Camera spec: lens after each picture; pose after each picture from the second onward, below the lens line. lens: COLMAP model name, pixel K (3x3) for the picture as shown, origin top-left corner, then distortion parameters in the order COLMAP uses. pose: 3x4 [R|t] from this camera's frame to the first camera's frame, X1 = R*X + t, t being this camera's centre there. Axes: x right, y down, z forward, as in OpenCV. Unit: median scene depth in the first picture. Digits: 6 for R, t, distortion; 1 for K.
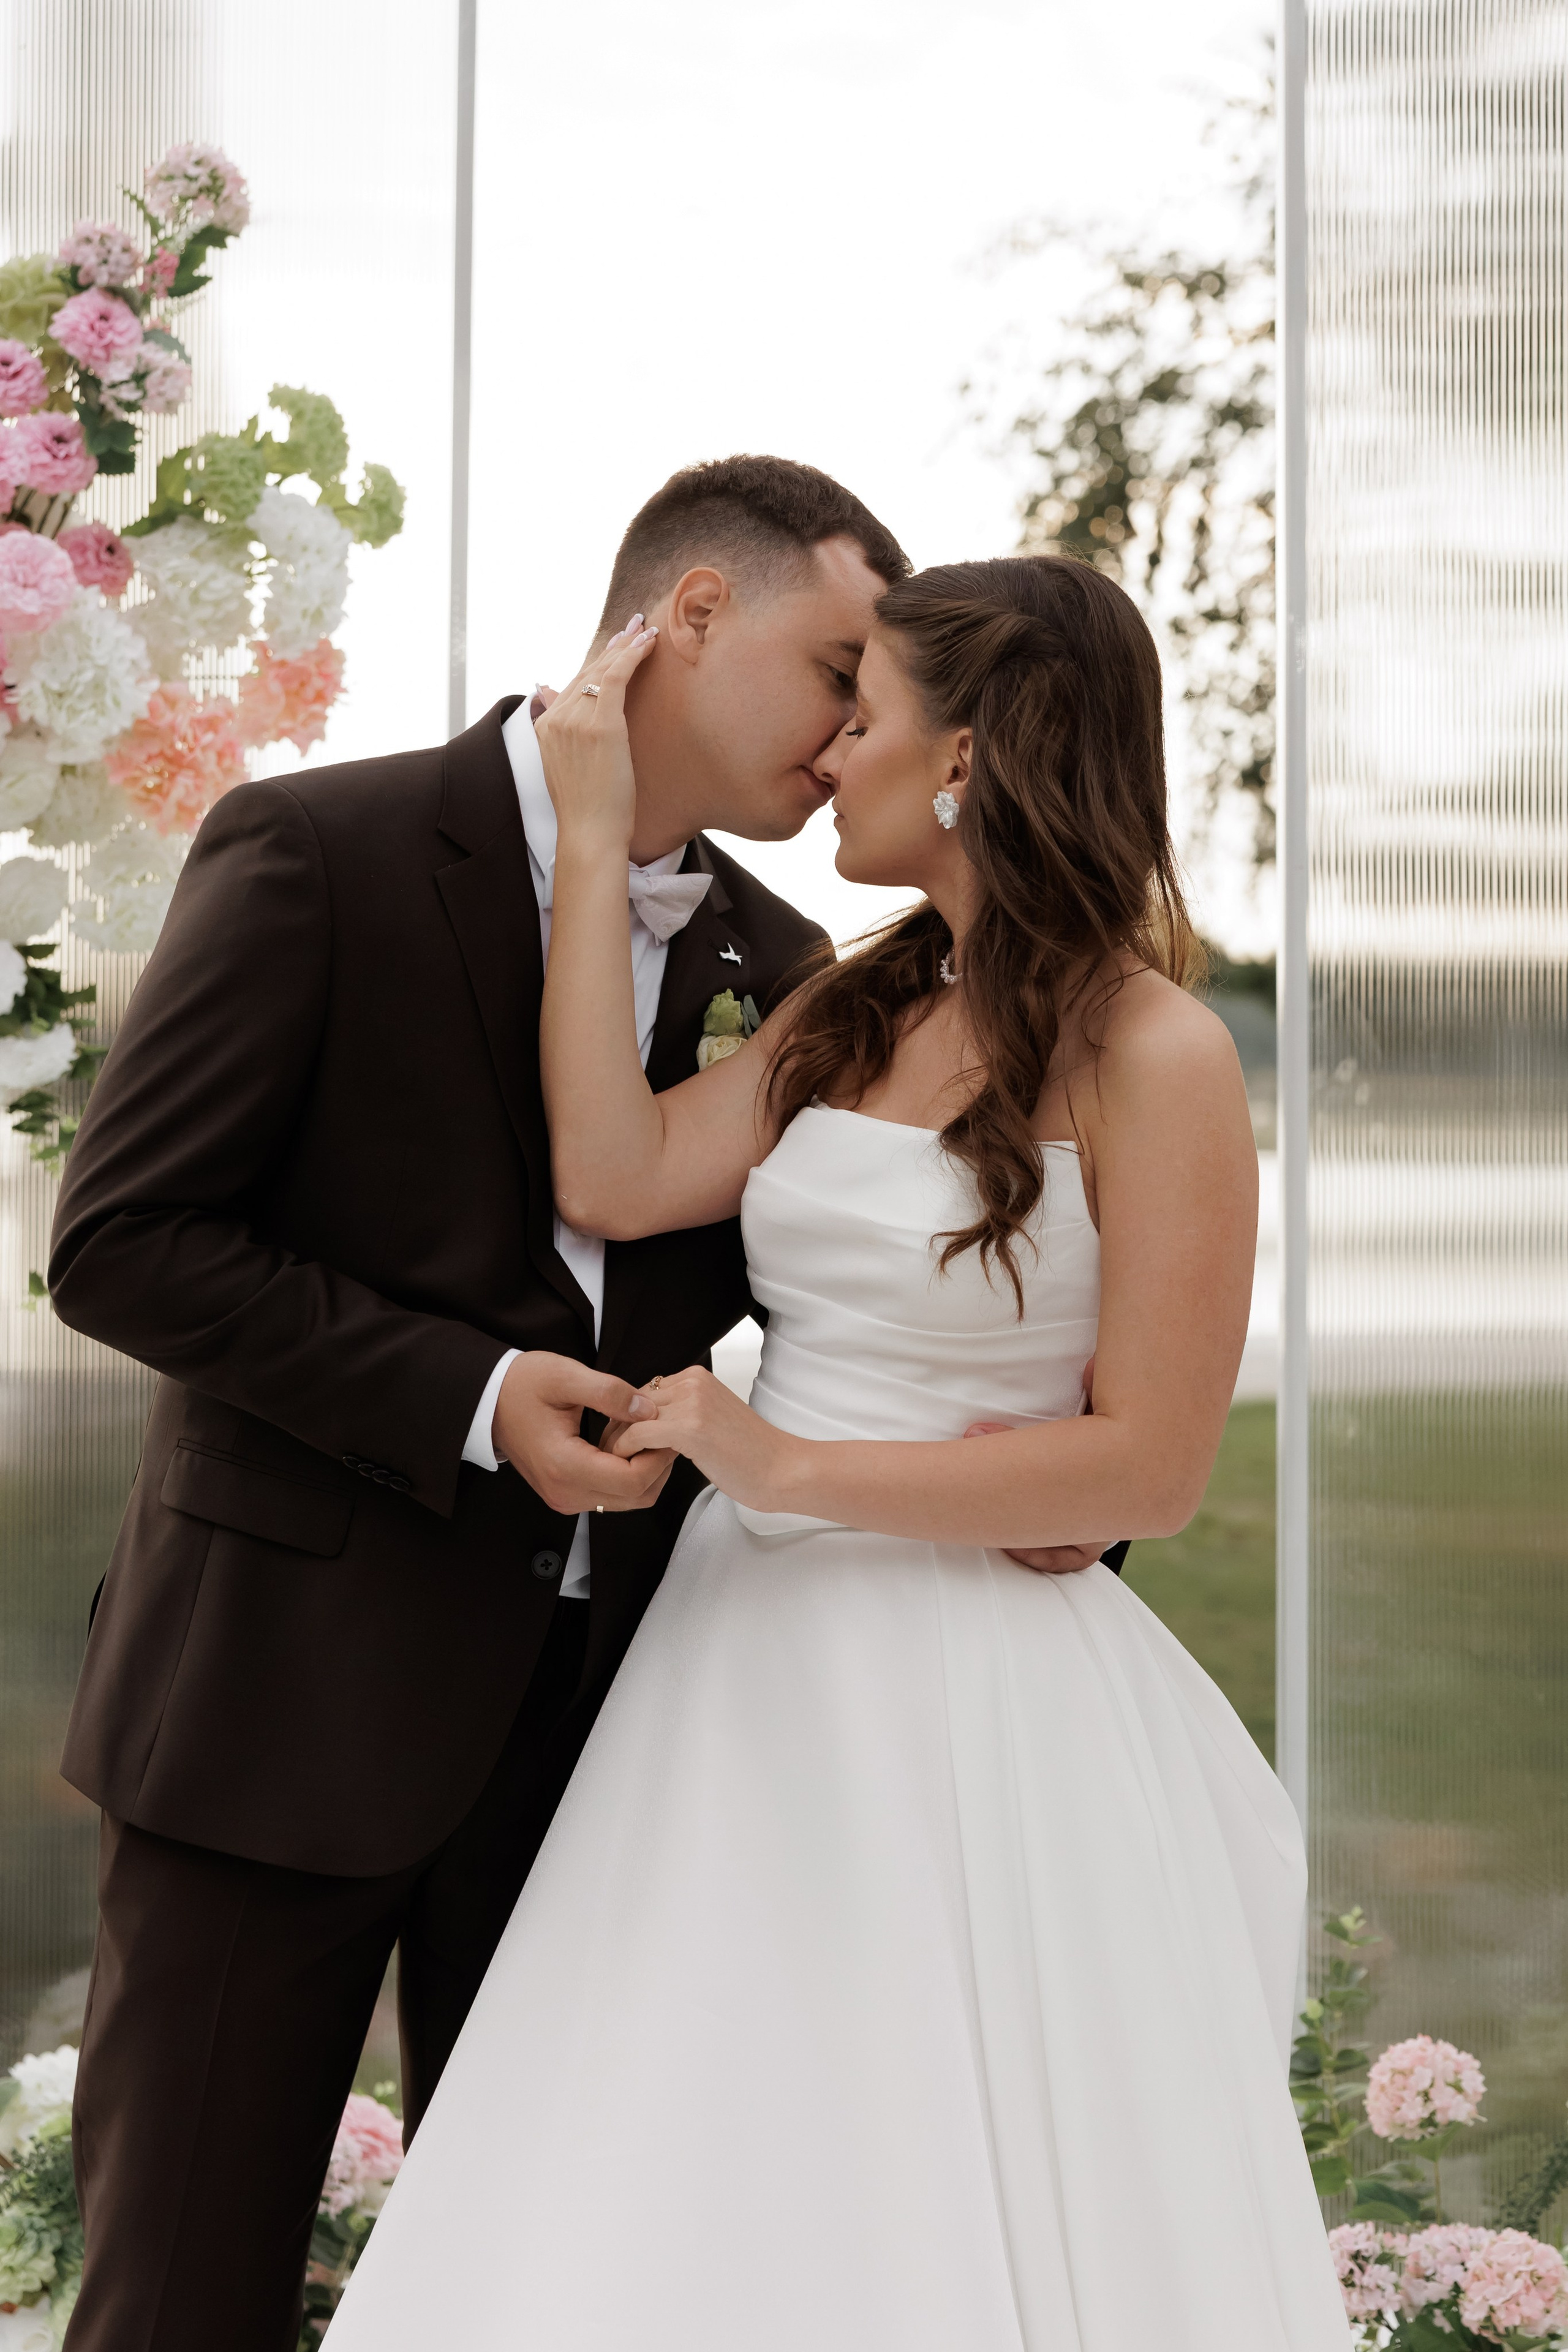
lens RADIAL K [[3972.1, 0, 792.0], [0, 3972.1, 1182.2], [0, 0, 1]] dist [-0.015202, 0.000000]
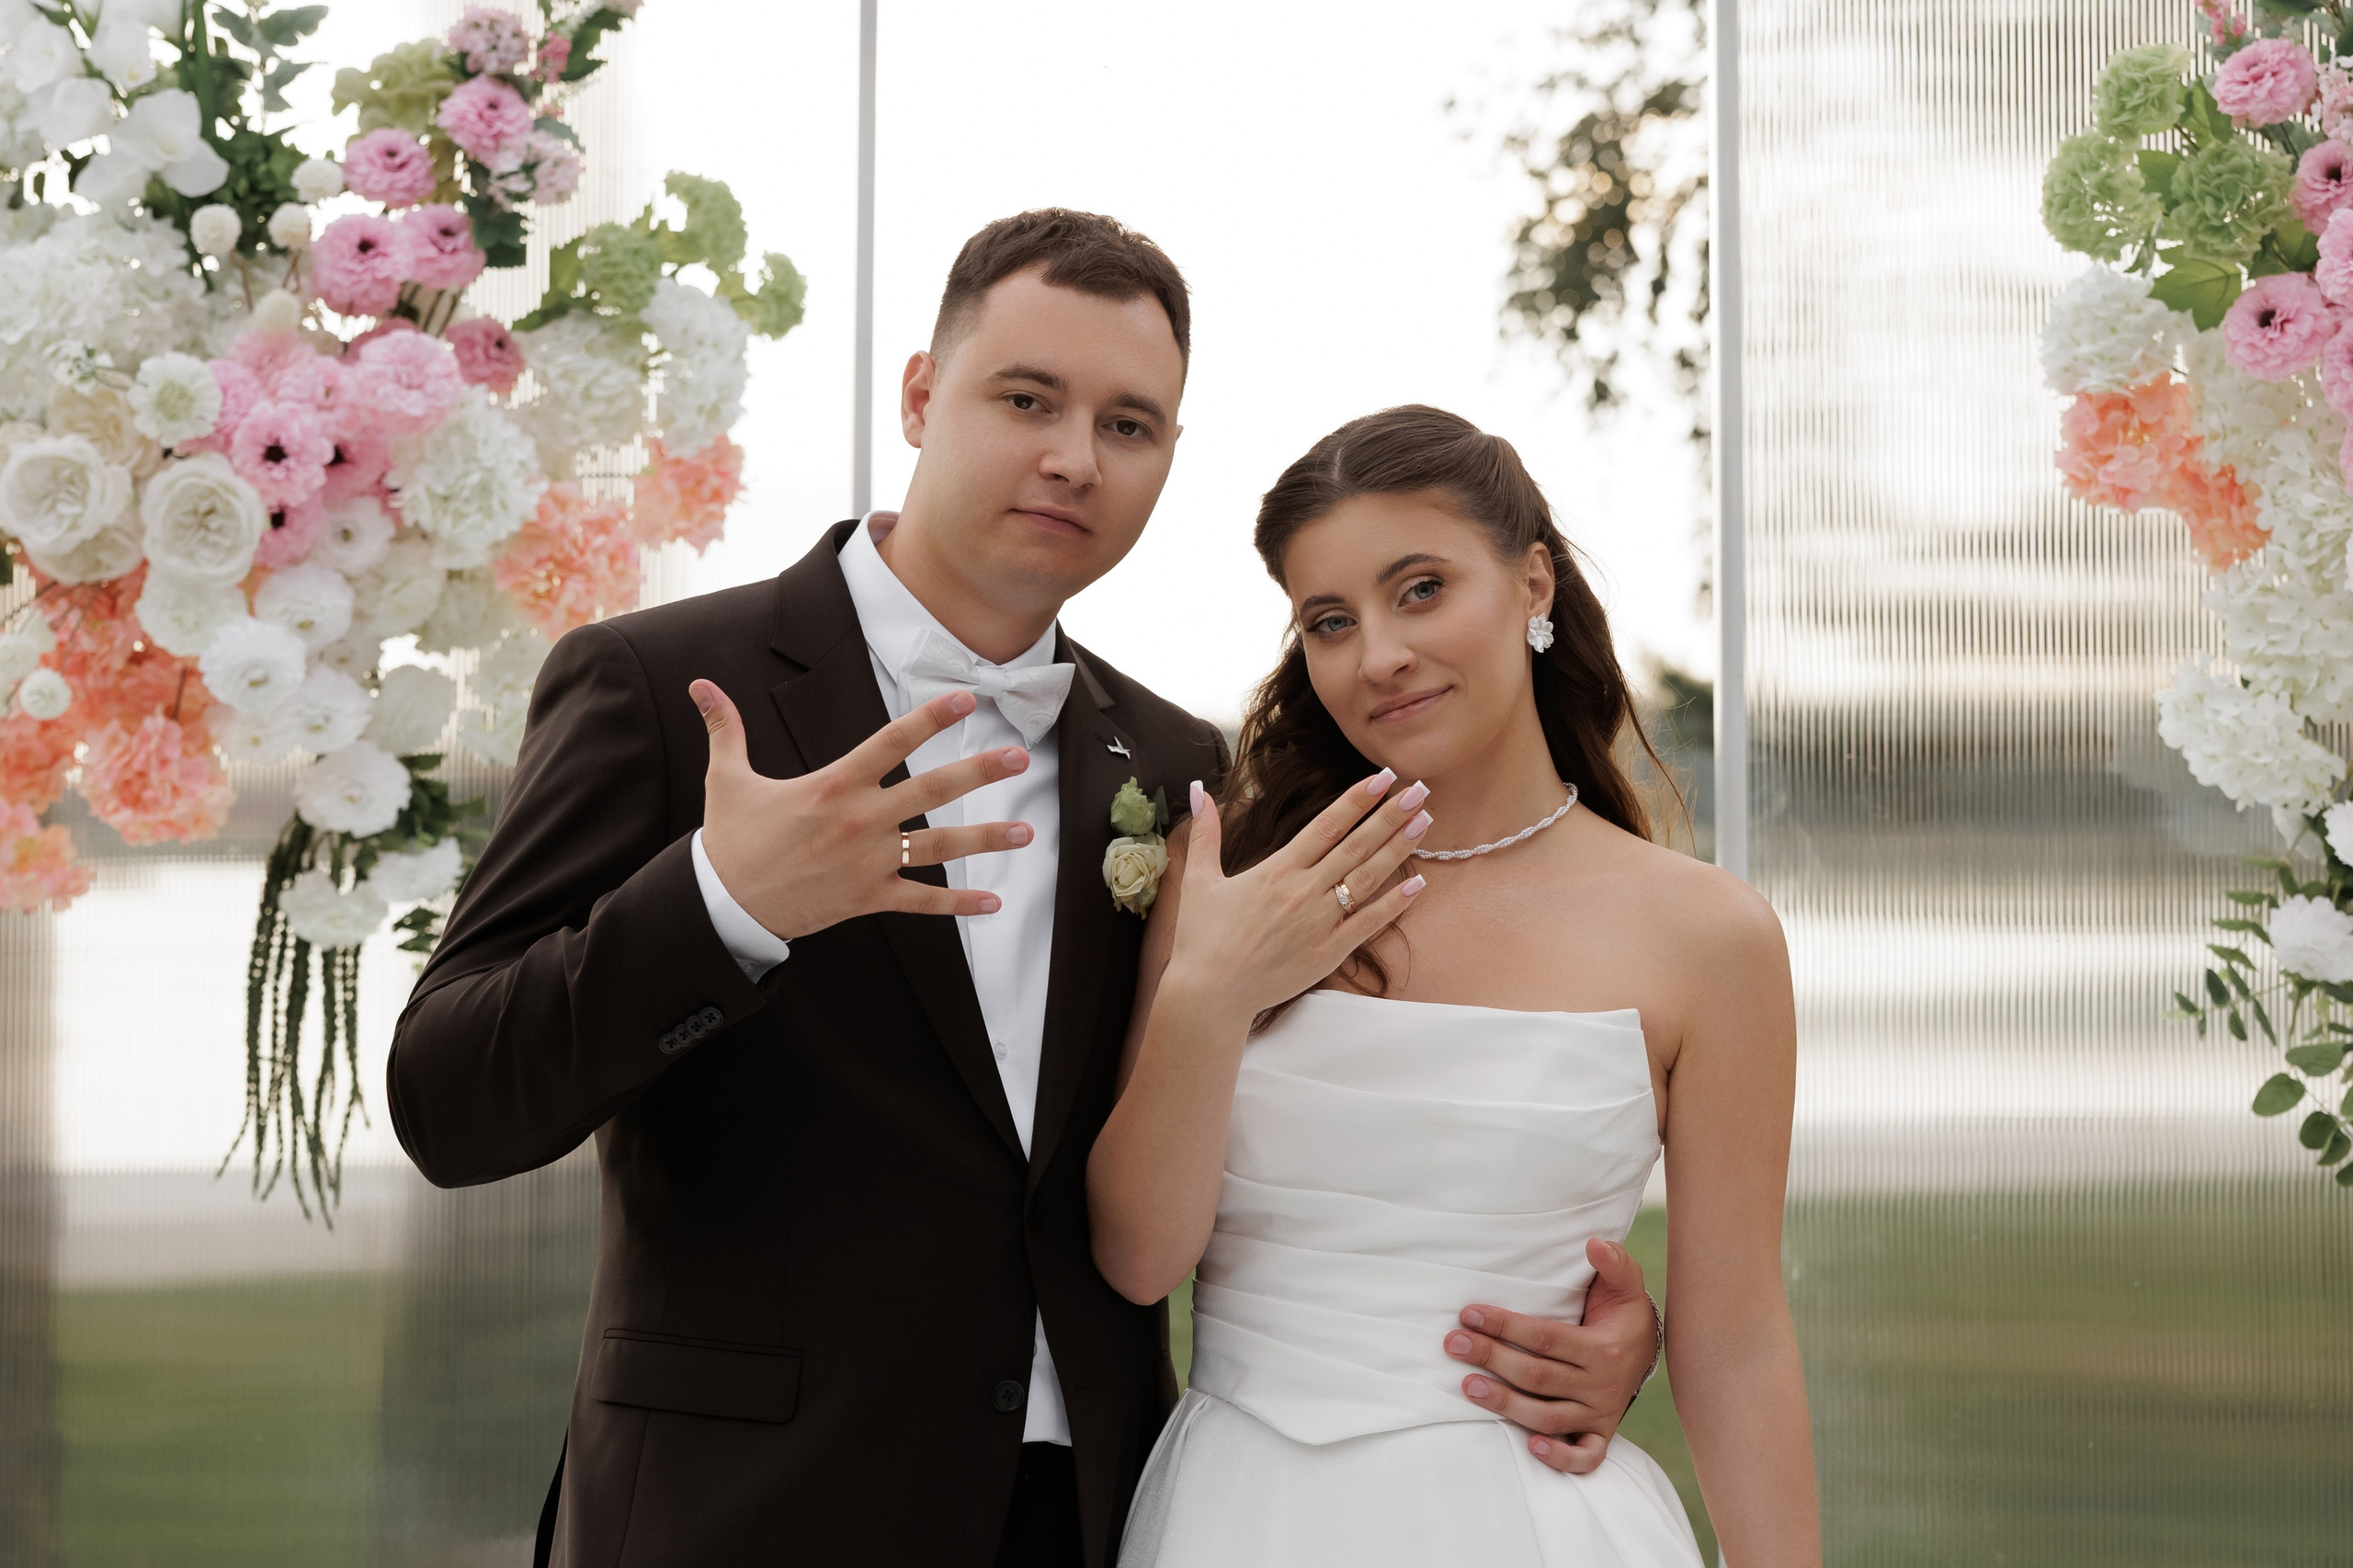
lens RADIAL K [[4429.2, 0, 1179.2], [0, 4429.2, 778.3], [0, 0, 1]] dist [-0.053373, 0.000000]
pose [[0.999622, -0.005072, -0.027032, 0.020887], [0.004046, 0.999274, -0.037871, -0.013341], [0.027205, 0.037748, 0.998917, -0.059490]]
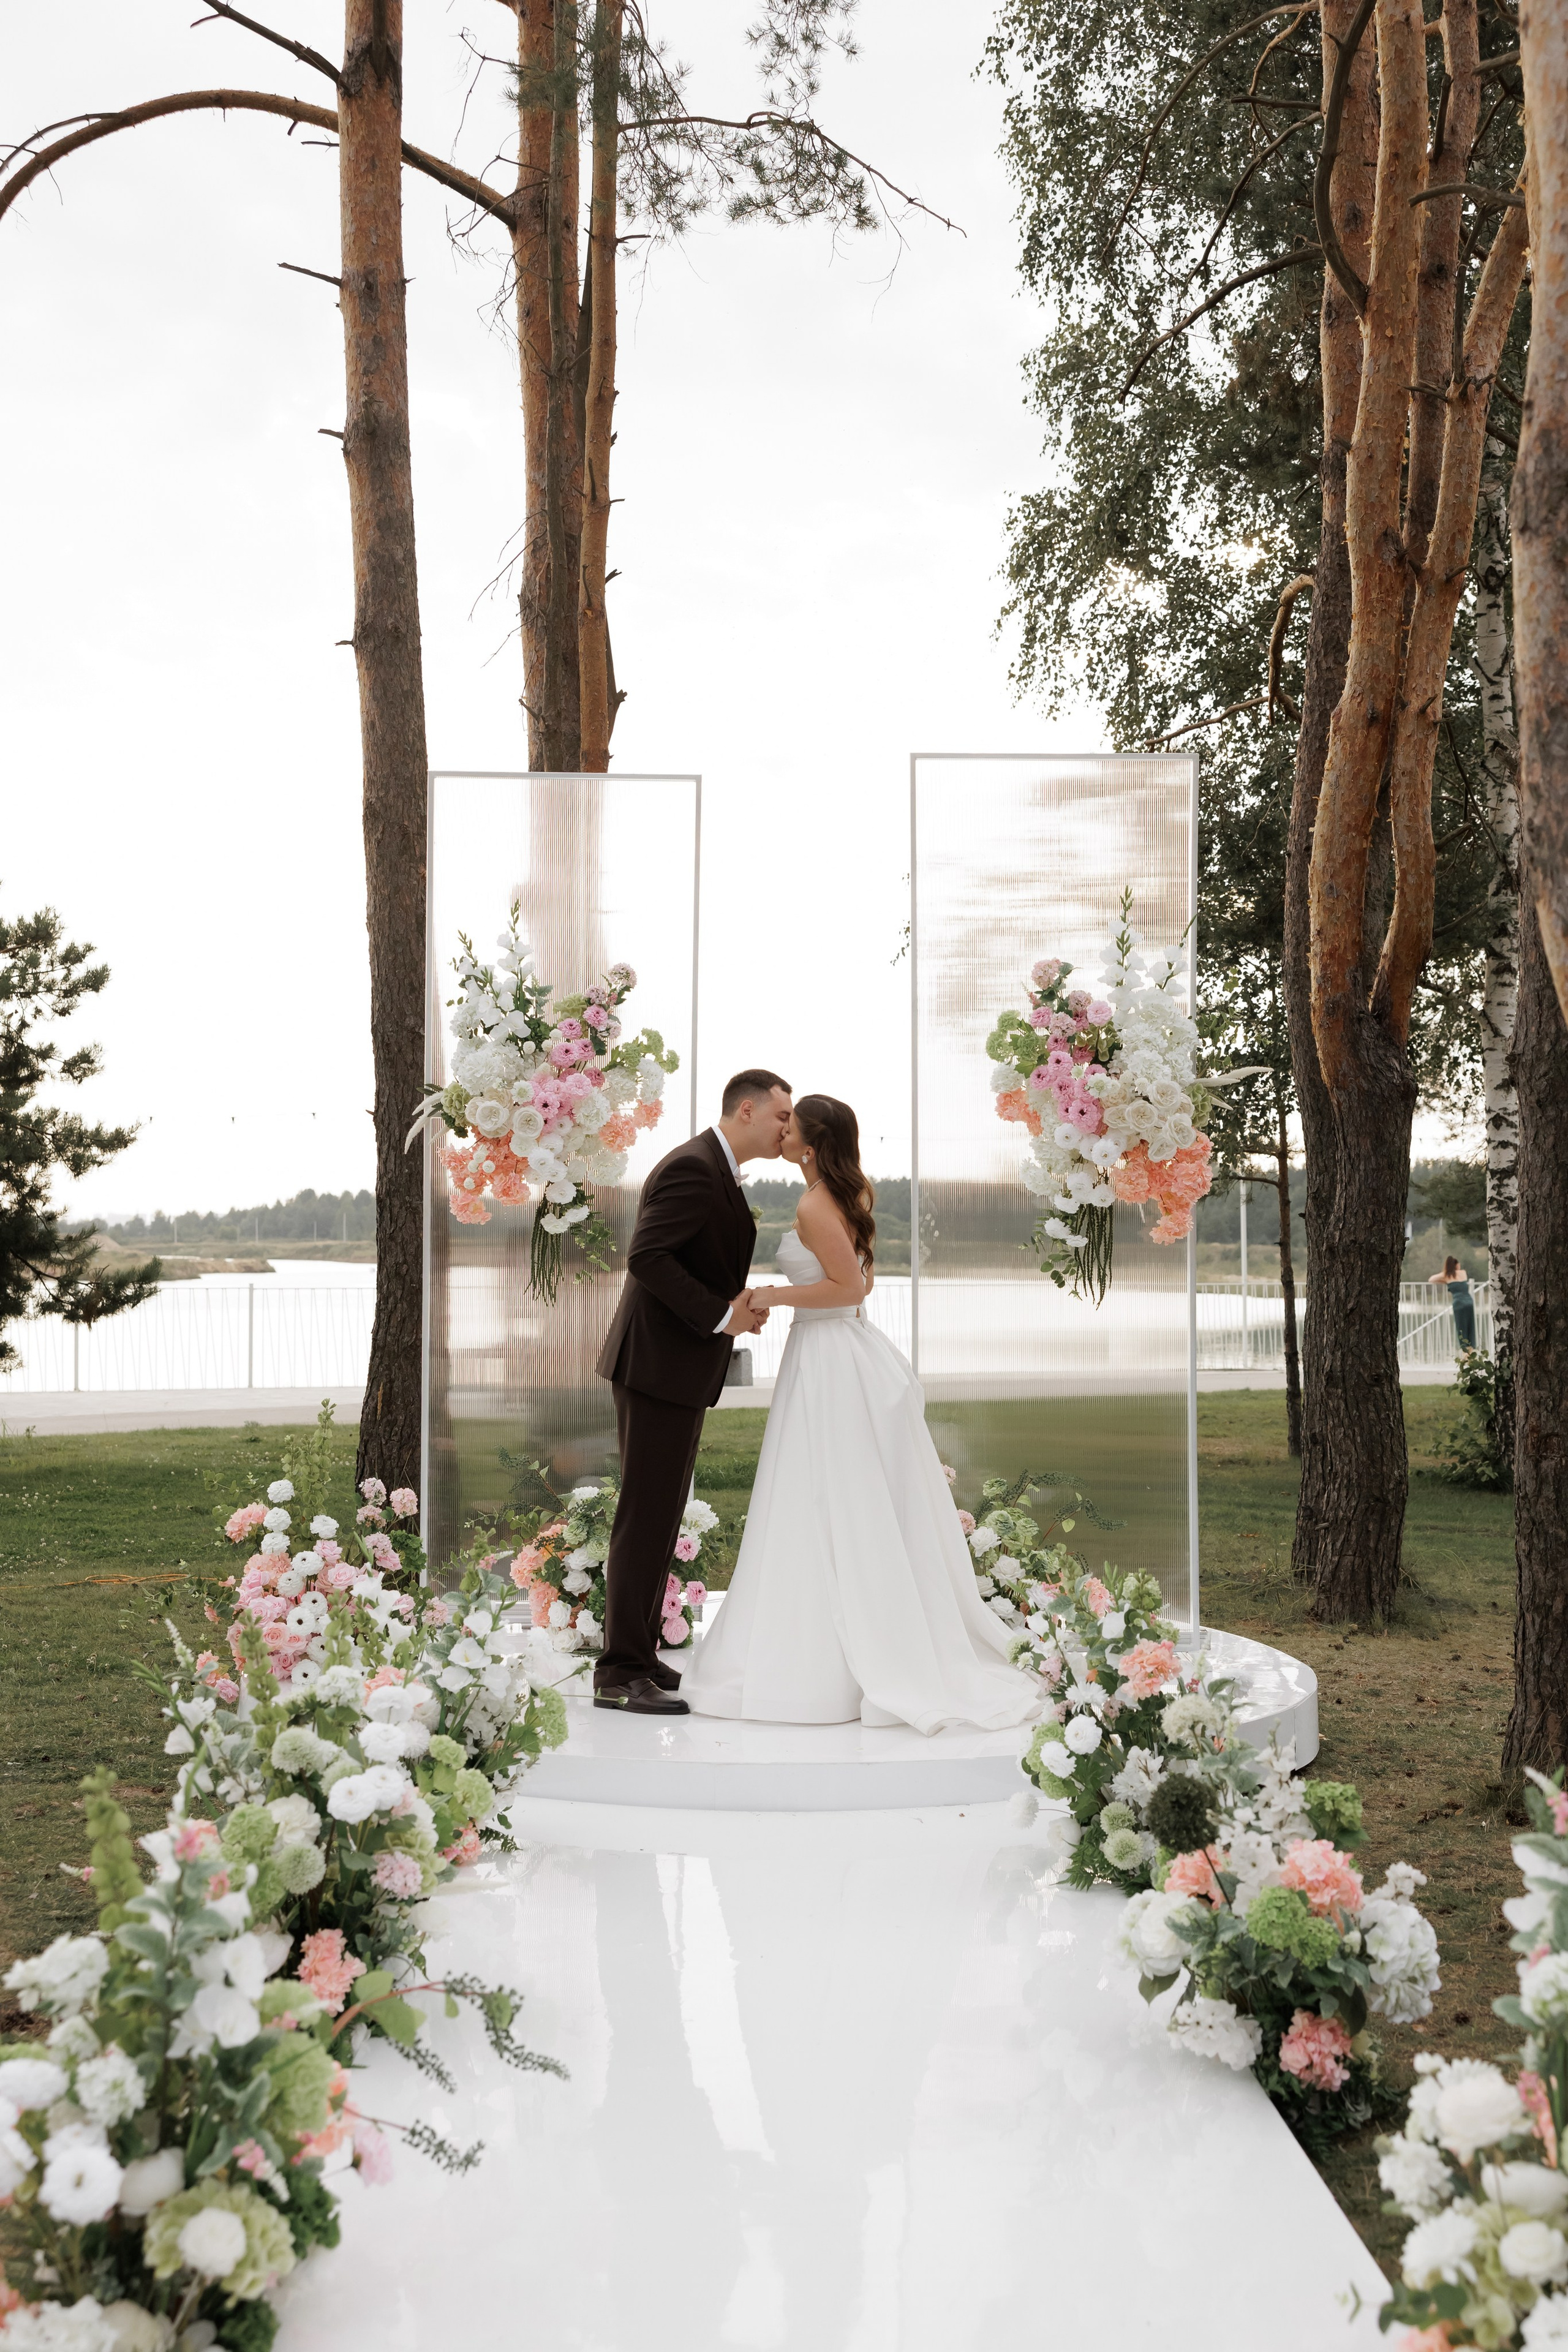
lens RADIAL K [[2771.1, 0, 918.6], [0, 2771.1, 1297.1], [0, 0, 1]] dist [-0.076072, 0.000000]
pose [[0.999987, -0.003751, 0.003536, 0.112149], [0.003786, 0.999943, -0.009945, 0.071038], [-0.003498, 0.009959, 0.999944, -1.535694]]
